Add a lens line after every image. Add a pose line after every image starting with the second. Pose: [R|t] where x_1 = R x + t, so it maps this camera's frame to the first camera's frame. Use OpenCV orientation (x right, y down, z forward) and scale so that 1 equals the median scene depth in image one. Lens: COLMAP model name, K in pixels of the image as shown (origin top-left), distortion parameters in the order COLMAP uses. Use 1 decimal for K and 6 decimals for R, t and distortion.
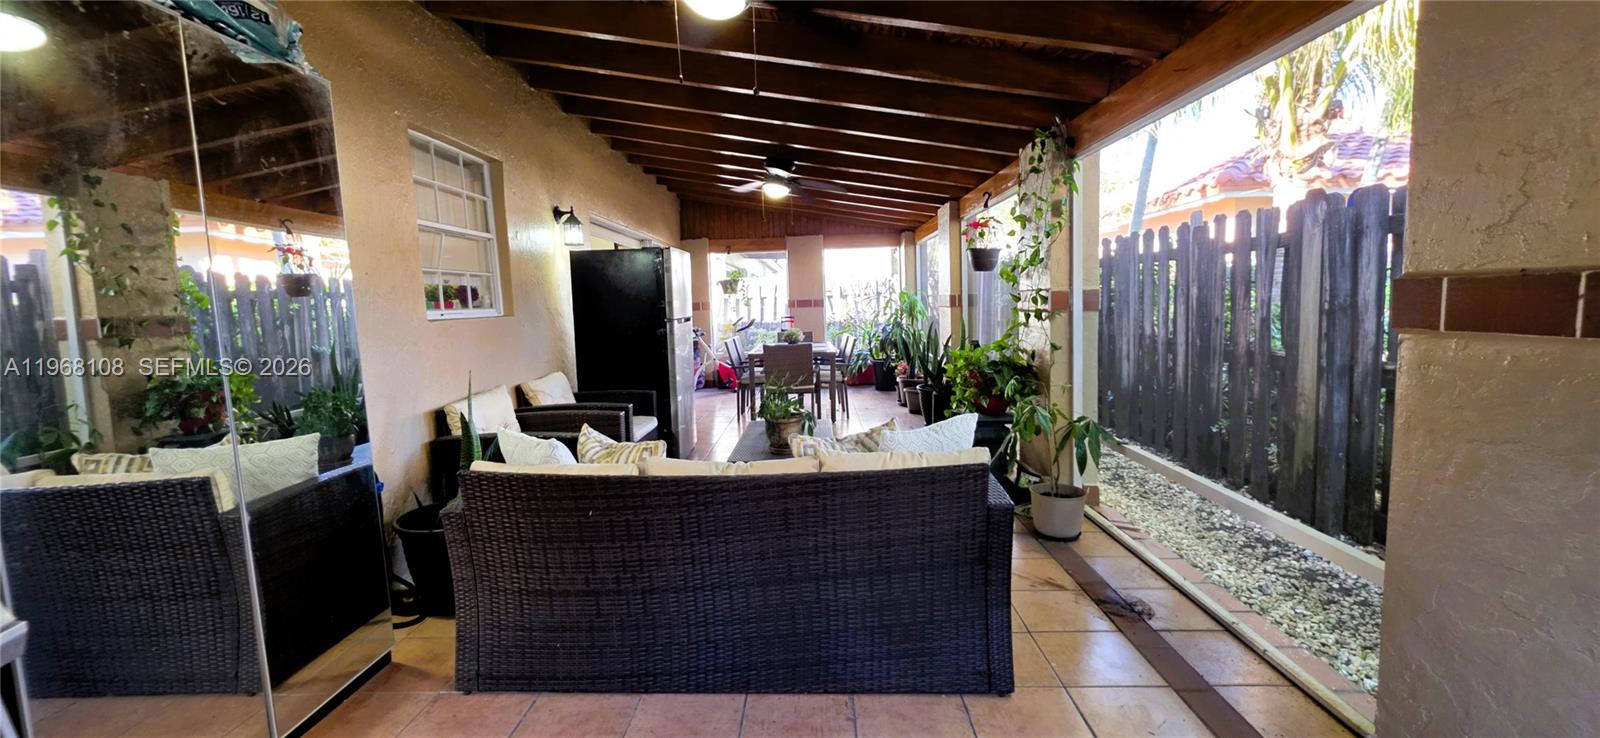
lens RADIAL K [[641.8, 0, 801.7], [0, 641.8, 369.0], [0, 0, 1]] dist [0.000275, 0.000935]
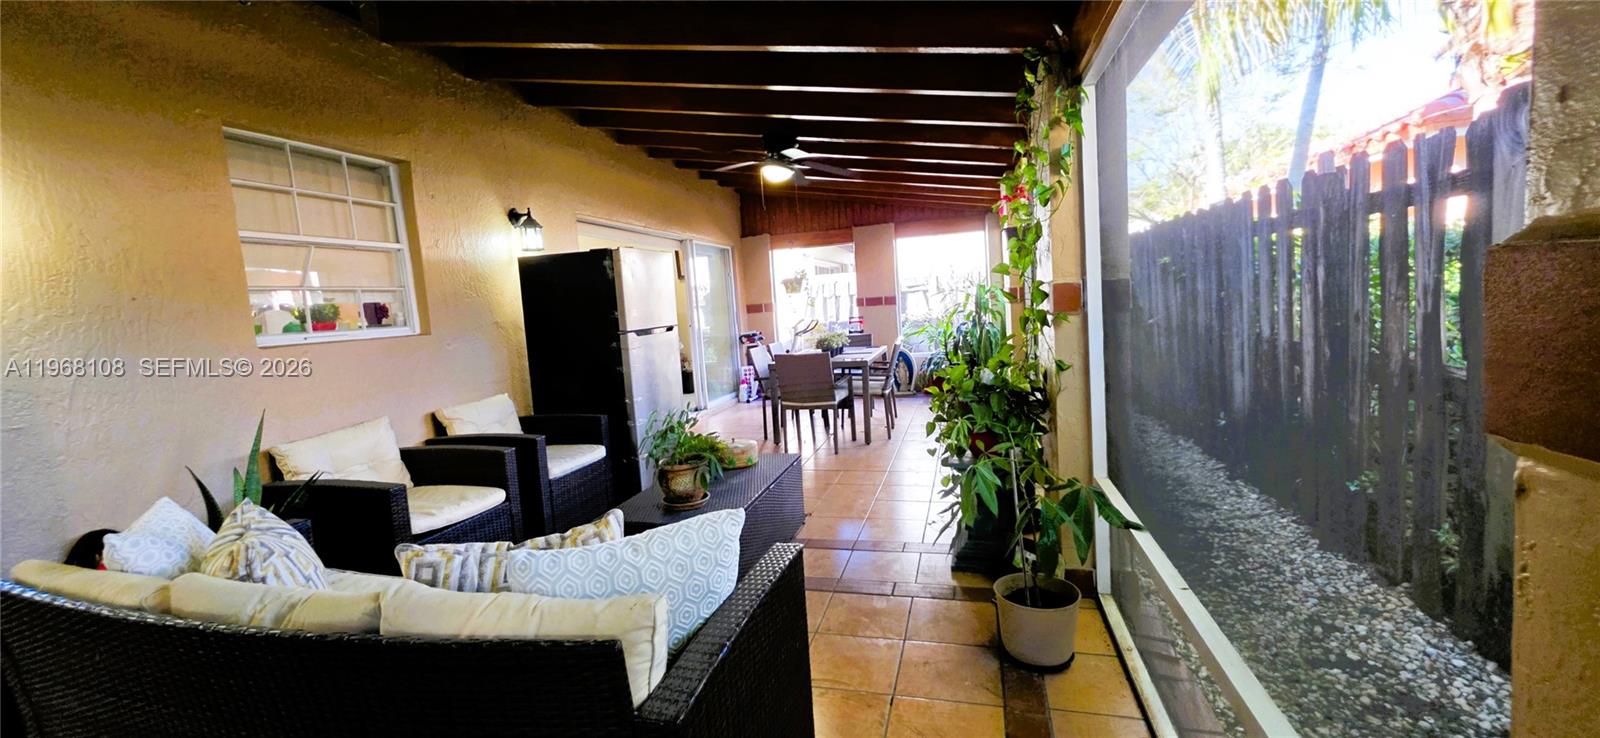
lens RADIAL K [[641.8, 0, 807.2], [0, 641.8, 365.6], [0, 0, 1]] dist [0.000275, 0.000935]
pose [[0.973106, -0.009712, -0.230152, 0.261440], [0.010507, 0.999942, 0.002230, -0.035242], [0.230117, -0.004588, 0.973152, 0.249569]]
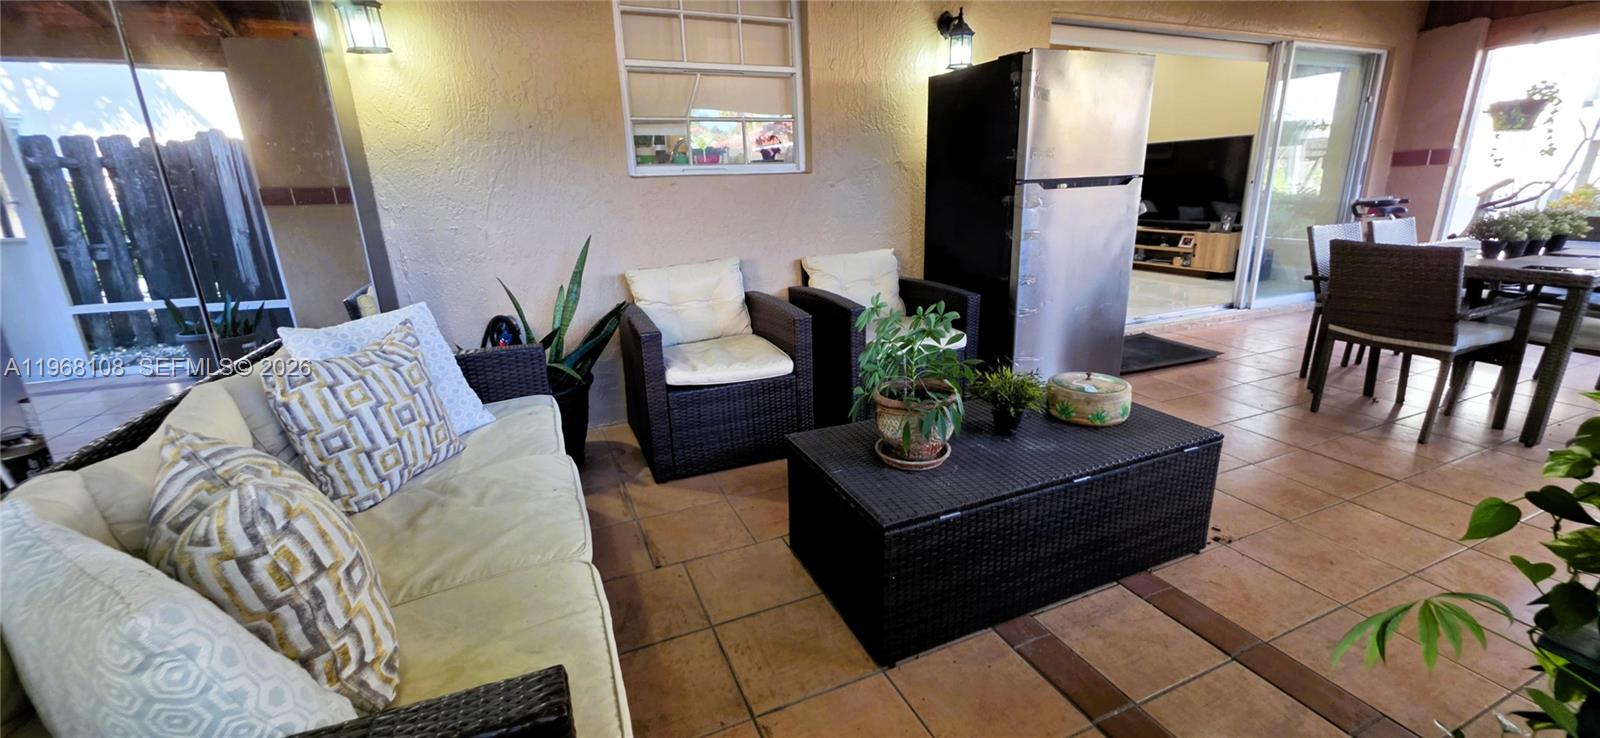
lens RADIAL K [[641.8, 0, 805.7], [0, 641.8, 365.5], [0, 0, 1]] dist [0.000275, 0.000935]
pose [[0.426047, 0.266295, -0.864622, 0.309610], [-0.080402, 0.963062, 0.256995, -0.055245], [0.901121, -0.039975, 0.431720, 0.625380]]
